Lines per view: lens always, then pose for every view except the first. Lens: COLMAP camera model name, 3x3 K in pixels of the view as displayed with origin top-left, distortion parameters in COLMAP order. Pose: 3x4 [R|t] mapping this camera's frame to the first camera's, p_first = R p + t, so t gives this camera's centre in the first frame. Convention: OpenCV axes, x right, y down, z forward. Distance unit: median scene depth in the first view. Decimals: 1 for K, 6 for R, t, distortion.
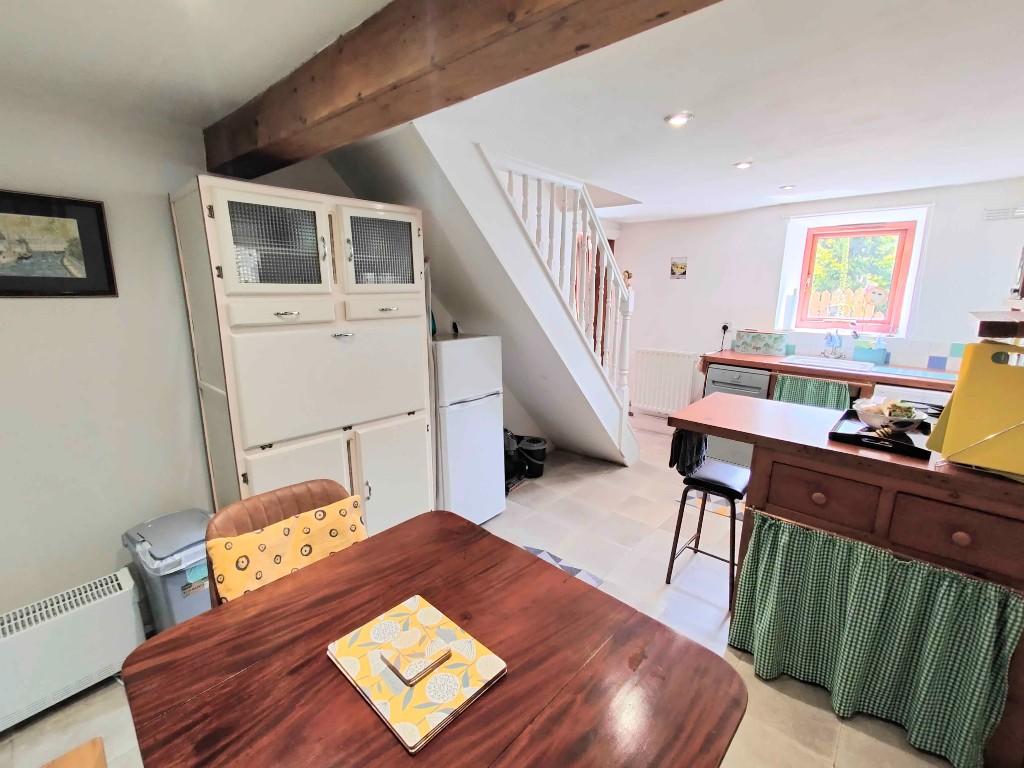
lens RADIAL K [[450.7, 0, 511.0], [0, 450.7, 384.0], [0, 0, 1]] dist [0.008337, -0.001709]
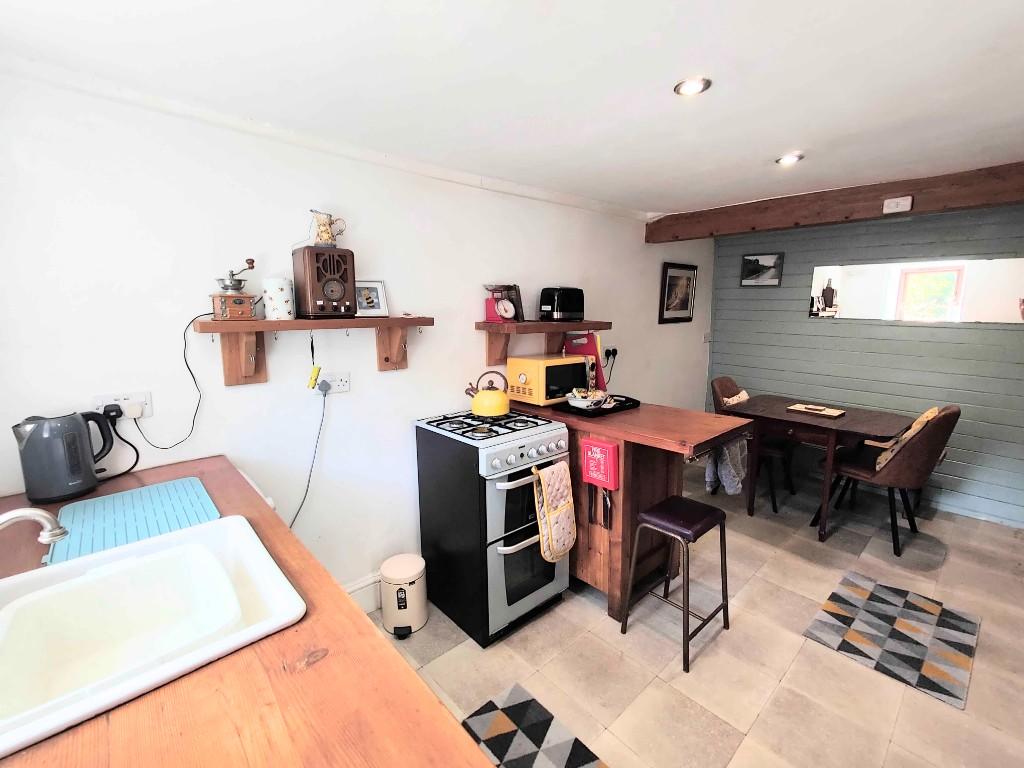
lens RADIAL K [[450.7, 0, 511.8], [0, 450.7, 387.3], [0, 0, 1]] dist [0.008337, -0.001709]
pose [[-0.995580, -0.025957, 0.090255, 0.785409], [0.010563, 0.923996, 0.382257, -0.392075], [-0.093317, 0.381521, -0.919638, 1.869476]]
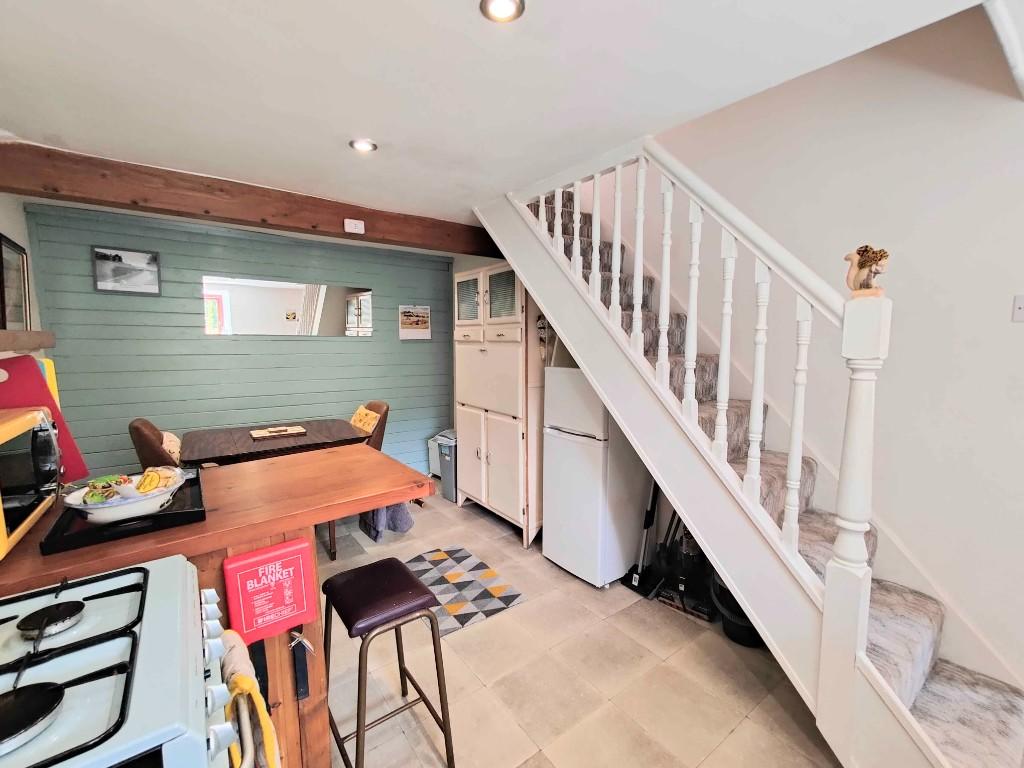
lens RADIAL K [[450.7, 0, 508.0], [0, 450.7, 386.5], [0, 0, 1]] dist [0.008337, -0.001709]
pose [[-0.189732, 0.097494, -0.976983, 1.107106], [-0.210743, 0.967822, 0.137506, -0.208402], [0.958952, 0.231982, -0.163081, 1.290375]]
